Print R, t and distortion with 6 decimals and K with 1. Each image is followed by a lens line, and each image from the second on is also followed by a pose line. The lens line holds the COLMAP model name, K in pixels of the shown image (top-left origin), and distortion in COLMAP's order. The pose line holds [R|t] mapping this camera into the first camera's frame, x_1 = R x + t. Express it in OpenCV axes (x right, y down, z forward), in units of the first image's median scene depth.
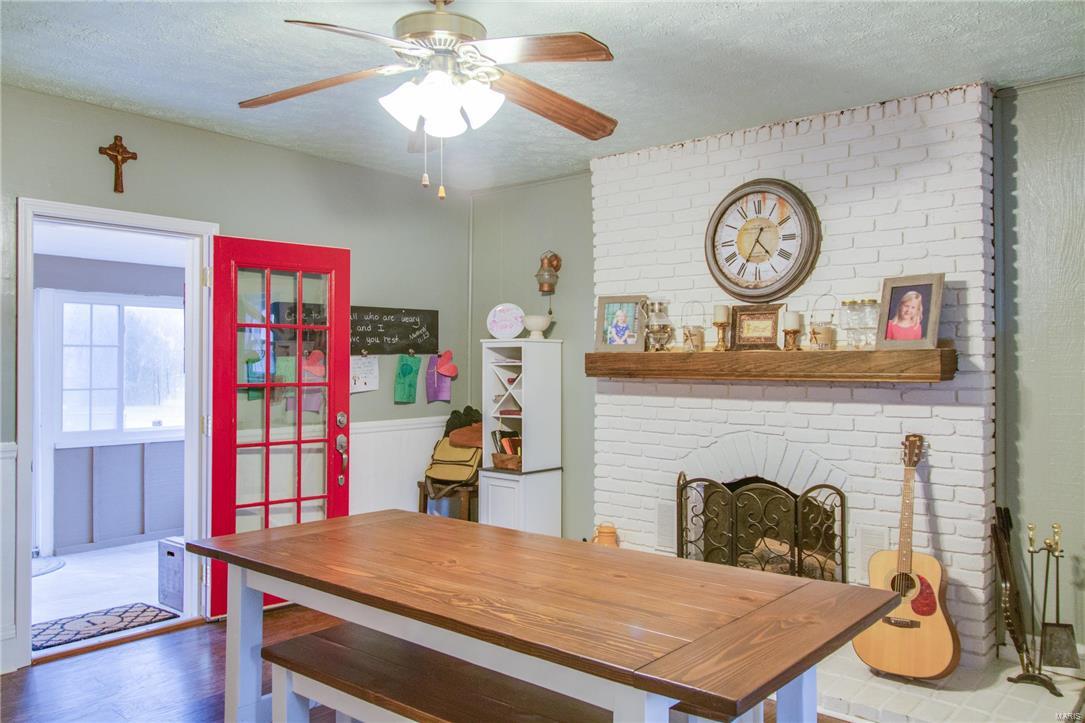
lens RADIAL K [[819.2, 0, 542.5], [0, 819.2, 361.5], [0, 0, 1]] dist [0.004995, -0.004256]
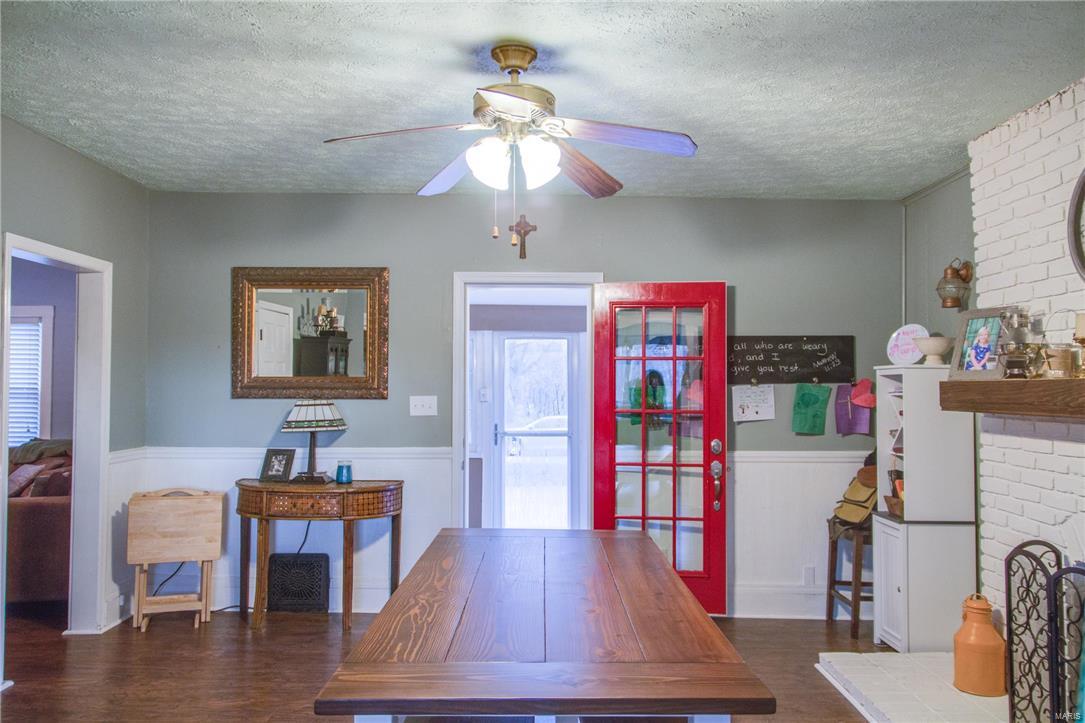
lens RADIAL K [[819.2, 0, 542.5], [0, 819.2, 361.5], [0, 0, 1]] dist [0.004995, -0.004256]
pose [[0.655585, -0.022639, -0.754782, 0.378558], [-0.004293, 0.999423, -0.033705, -0.000692], [0.755109, 0.025337, 0.655110, 0.148276]]
